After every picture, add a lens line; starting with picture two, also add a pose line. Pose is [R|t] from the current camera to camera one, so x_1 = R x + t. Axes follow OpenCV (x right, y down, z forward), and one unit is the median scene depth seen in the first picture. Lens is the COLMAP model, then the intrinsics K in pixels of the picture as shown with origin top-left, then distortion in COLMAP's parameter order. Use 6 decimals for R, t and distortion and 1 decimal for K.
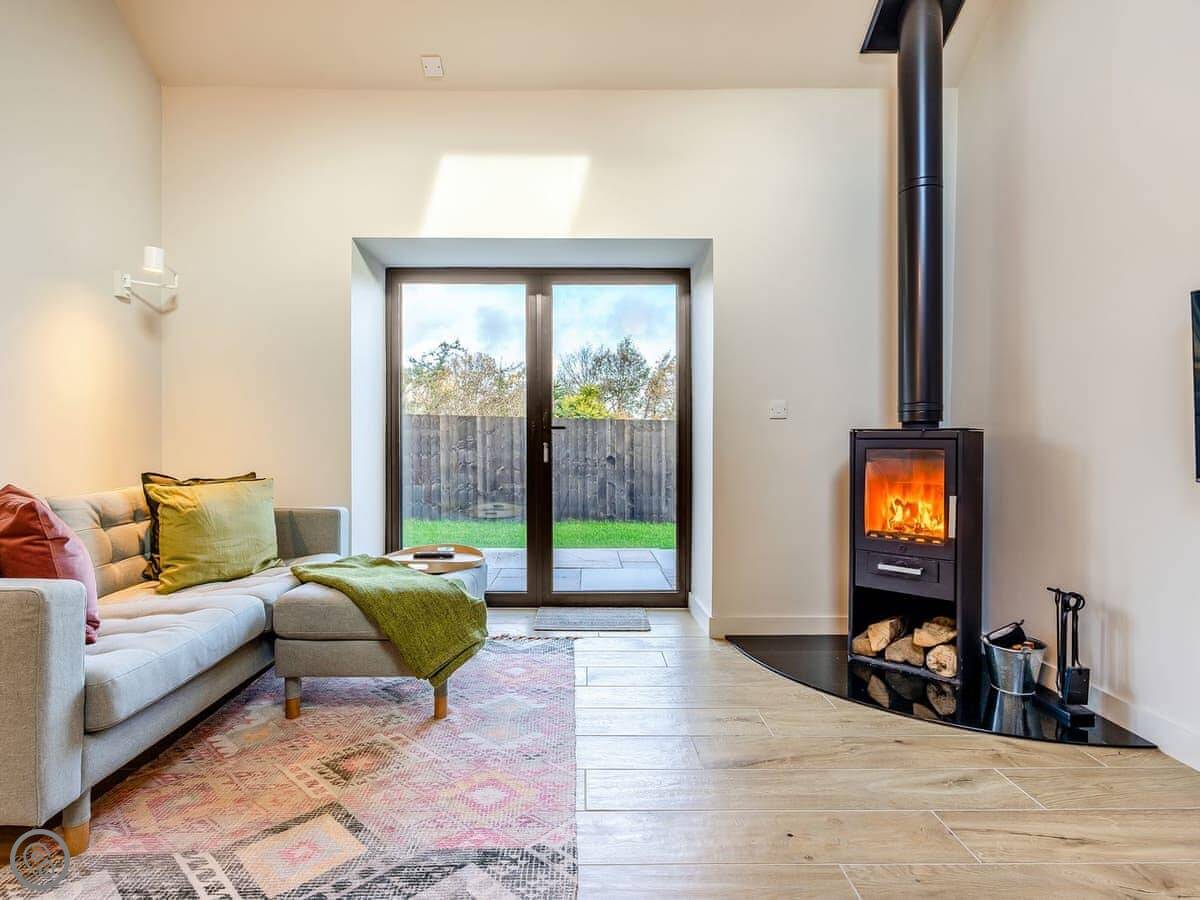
lens RADIAL K [[606.3, 0, 596.2], [0, 606.3, 440.3], [0, 0, 1]] dist [-0.006567, 0.001723]
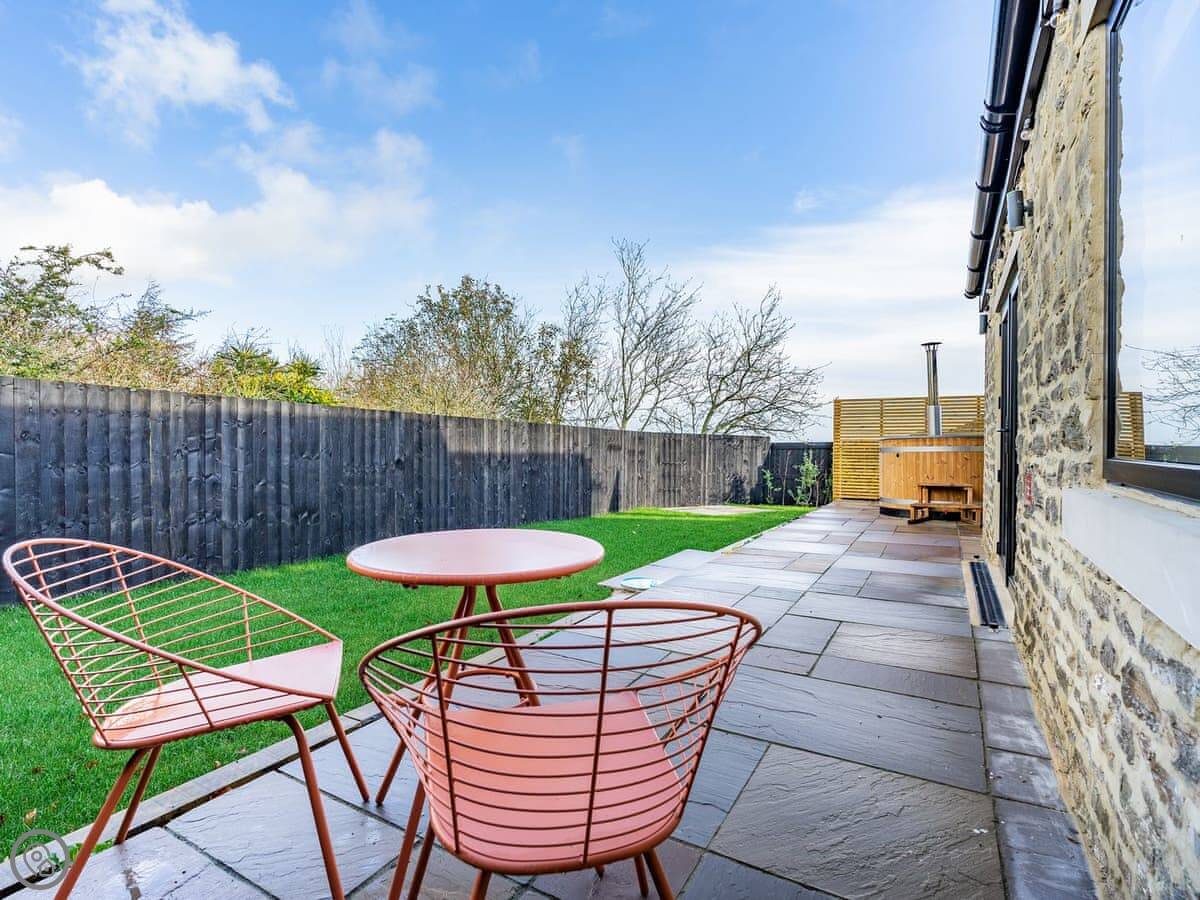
lens RADIAL K [[607.9, 0, 600.5], [0, 607.9, 448.2], [0, 0, 1]] dist [-0.009187, 0.000205]
pose [[0.516223, -0.003720, 0.856446, -2.203387], [-0.001322, 0.999986, 0.005140, 0.032323], [-0.856453, -0.003785, 0.516211, 1.627906]]
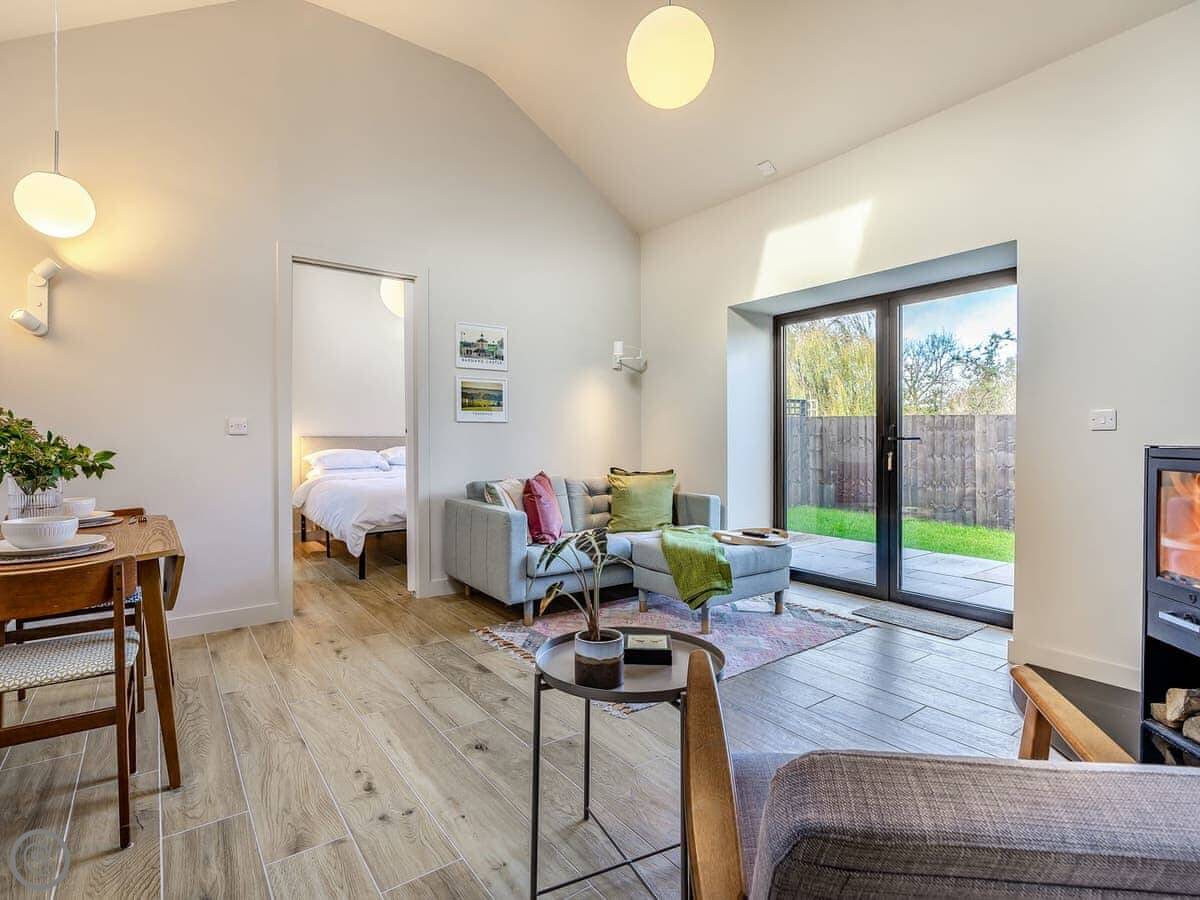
lens RADIAL K [[600.2, 0, 596.9], [0, 600.2, 445.3], [0, 0, 1]] dist [-0.004917, 0.000336]
pose [[0.581829, 0.006866, -0.813282, 0.677951], [0.004734, 0.999919, 0.011828, -0.033628], [0.813297, -0.010732, 0.581749, -0.085985]]
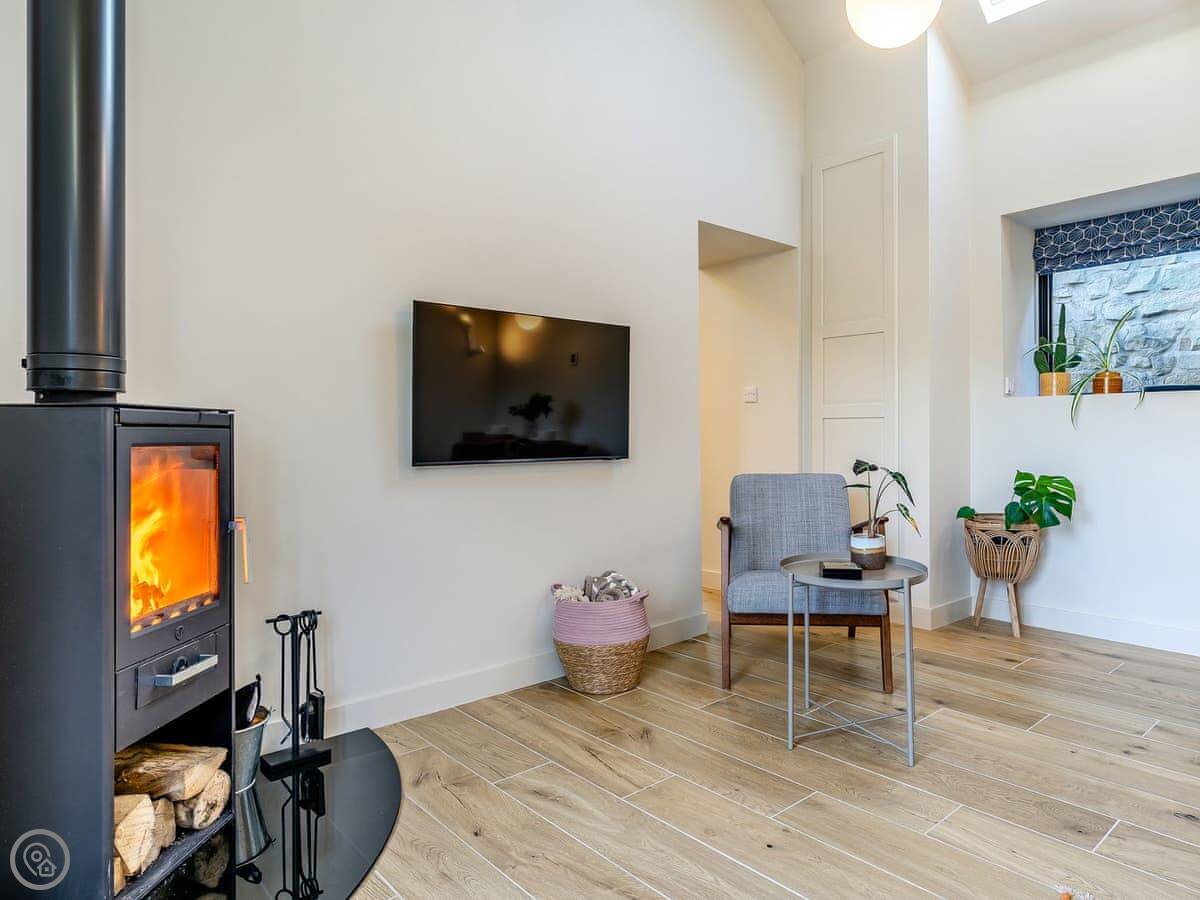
lens RADIAL K [[744.6, 0, 622.8], [0, 744.6, 445.9], [0, 0, 1]] dist [0.002752, 0.001063]
pose [[-0.646904, -0.010098, 0.762504, -0.238031], [0.001110, 0.999899, 0.014184, 0.006167], [-0.762570, 0.010022, -0.646828, 1.109091]]
